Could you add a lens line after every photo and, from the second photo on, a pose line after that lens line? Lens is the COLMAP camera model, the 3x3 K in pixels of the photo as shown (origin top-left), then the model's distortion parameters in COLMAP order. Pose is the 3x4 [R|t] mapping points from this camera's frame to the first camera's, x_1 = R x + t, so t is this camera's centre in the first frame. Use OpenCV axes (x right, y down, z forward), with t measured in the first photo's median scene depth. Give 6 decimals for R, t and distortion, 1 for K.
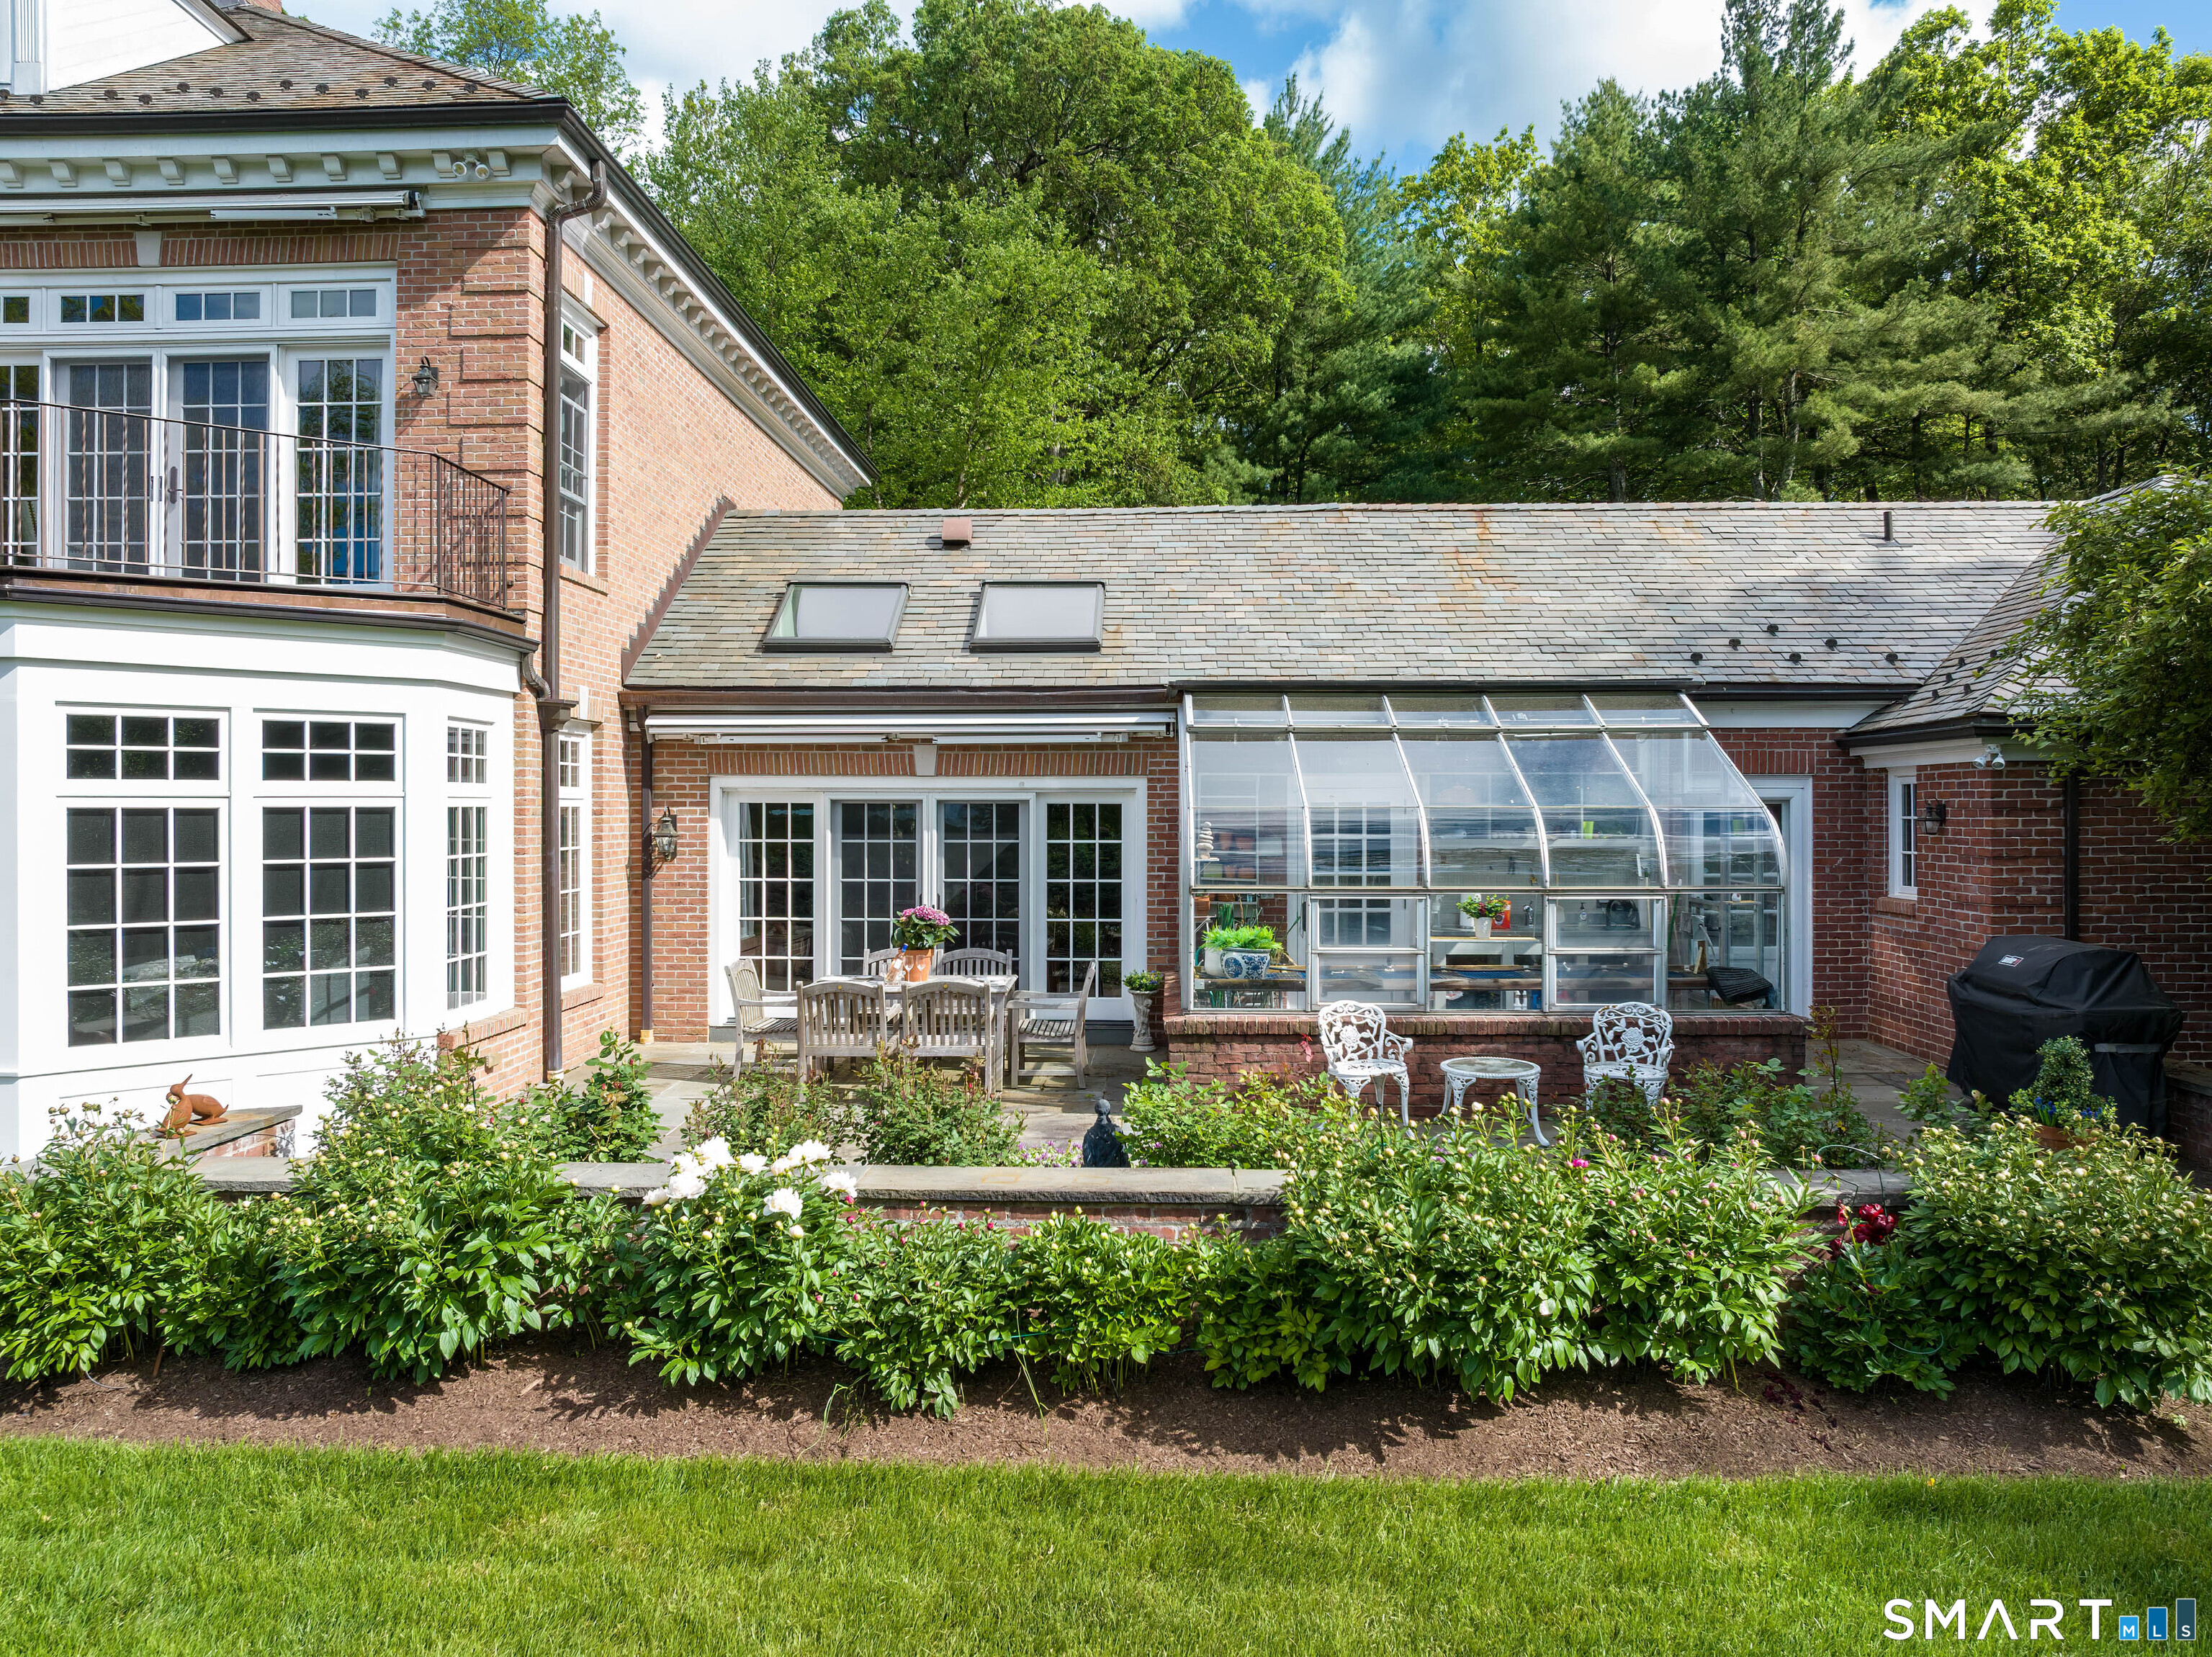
lens RADIAL K [[1553.3, 0, 1106.0], [0, 1553.3, 828.5], [0, 0, 1]] dist [-0.024596, -0.005588]
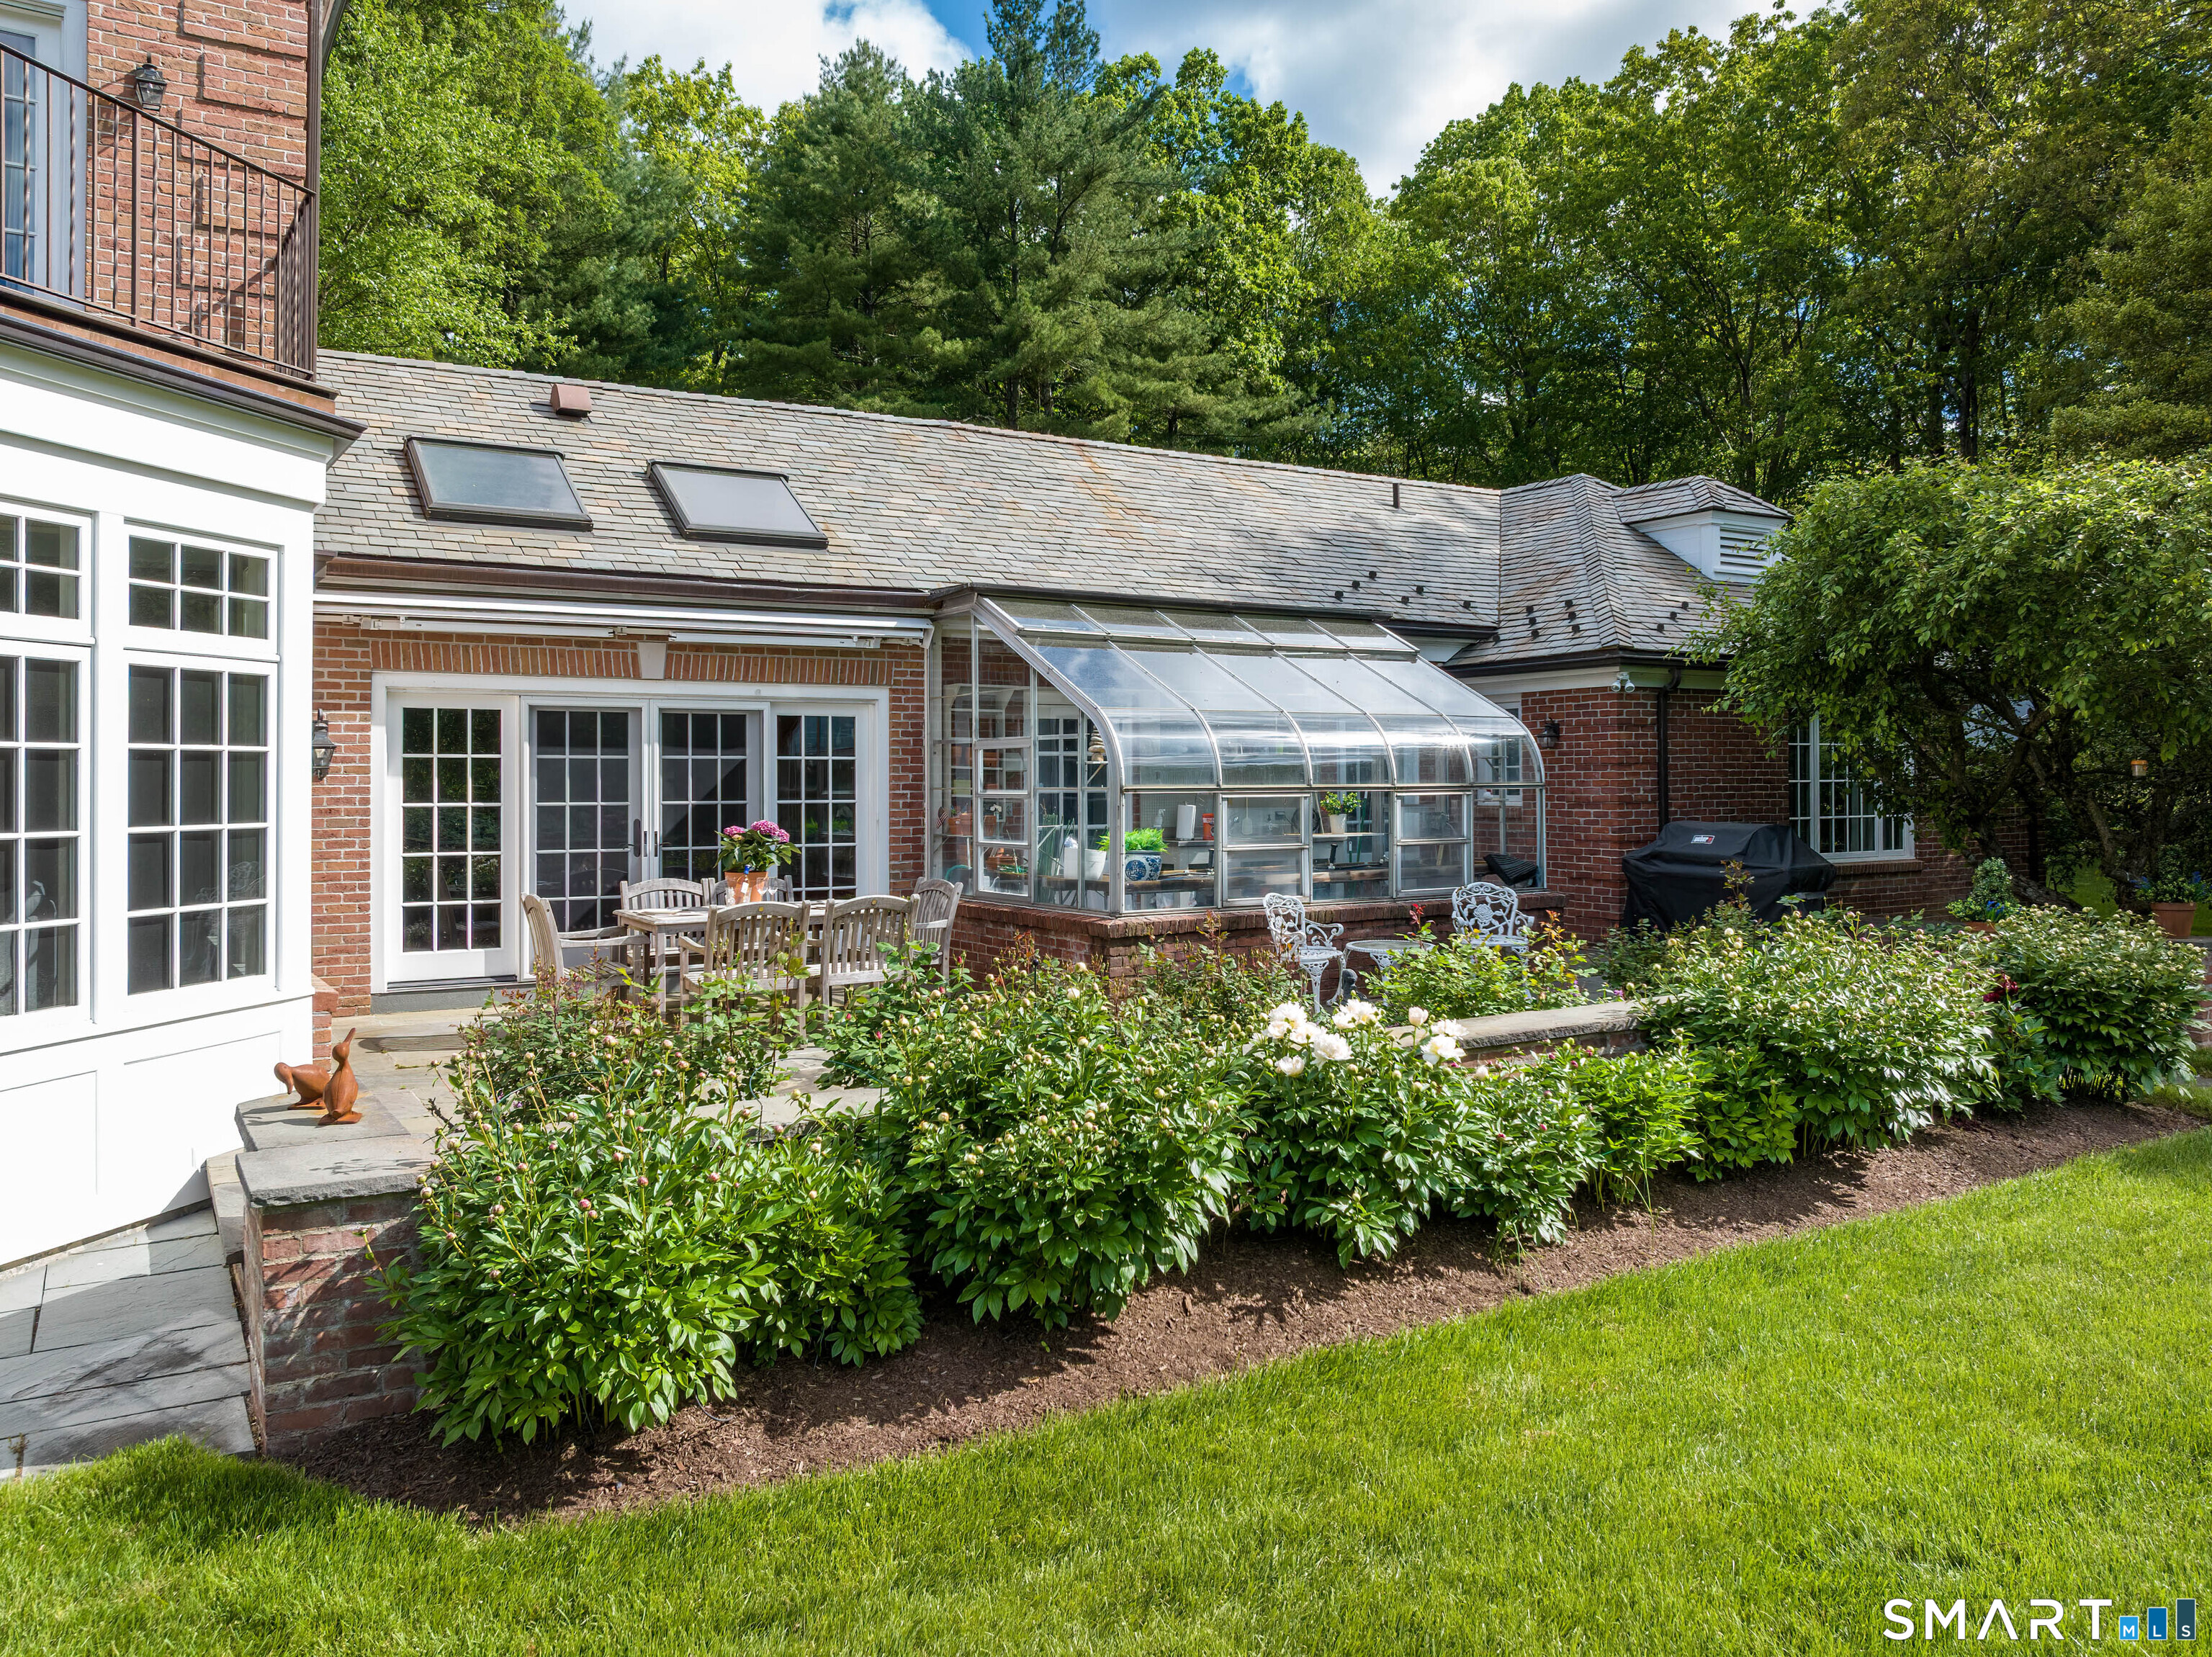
lens RADIAL K [[1636.6, 0, 1106.5], [0, 1636.6, 785.0], [0, 0, 1]] dist [-0.034252, 0.001374]
pose [[0.820212, -0.004624, 0.572041, -0.424102], [0.012407, 0.999876, -0.009707, 0.036028], [-0.571925, 0.015059, 0.820168, 0.123698]]
